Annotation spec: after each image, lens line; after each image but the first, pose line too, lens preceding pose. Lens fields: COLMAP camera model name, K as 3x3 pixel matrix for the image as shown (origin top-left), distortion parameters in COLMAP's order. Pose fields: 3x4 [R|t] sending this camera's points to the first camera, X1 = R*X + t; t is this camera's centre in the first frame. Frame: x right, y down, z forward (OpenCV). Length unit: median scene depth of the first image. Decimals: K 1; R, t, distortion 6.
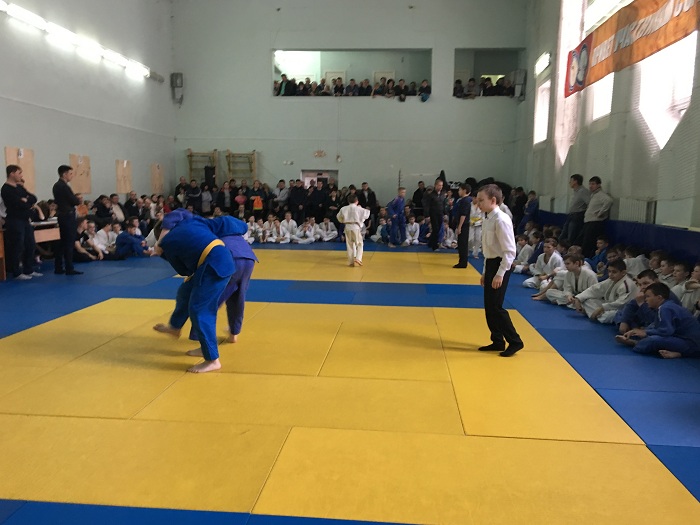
lens RADIAL K [[638.9, 0, 347.2], [0, 638.9, 263.0], [0, 0, 1]] dist [0.078262, -0.015194]
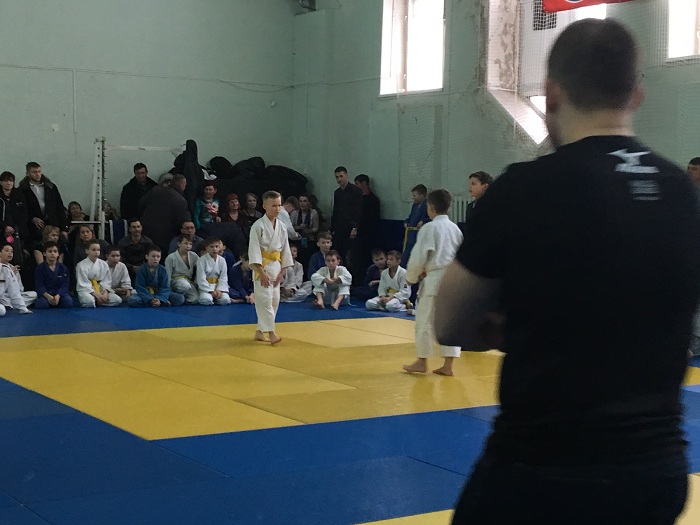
lens RADIAL K [[1220.9, 0, 350.0], [0, 1220.9, 262.5], [0, 0, 1]] dist [0.120364, -0.023427]
pose [[0.789588, -0.039924, 0.612337, -0.301150], [0.067144, 0.997511, -0.021543, -0.028645], [-0.609952, 0.058125, 0.790304, 0.227409]]
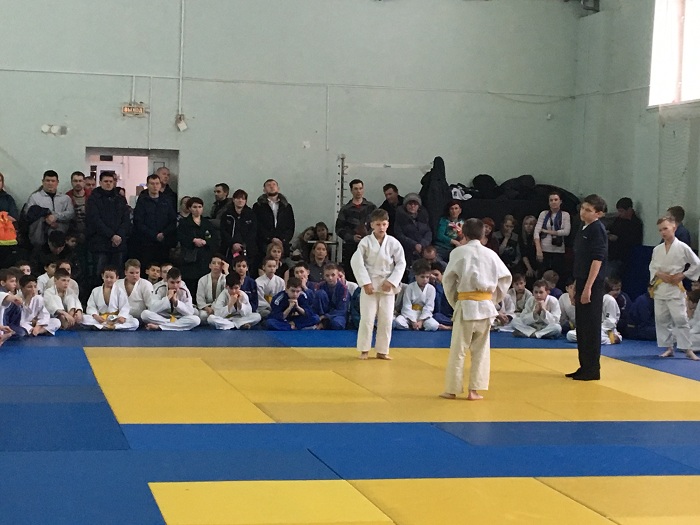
lens RADIAL K [[1516.6, 0, 350.0], [0, 1516.6, 262.5], [0, 0, 1]] dist [0.115947, 0.272701]
pose [[0.952215, -0.000165, 0.305429, -0.218840], [0.020716, 0.997732, -0.064048, -0.008214], [-0.304726, 0.067315, 0.950058, 0.041692]]
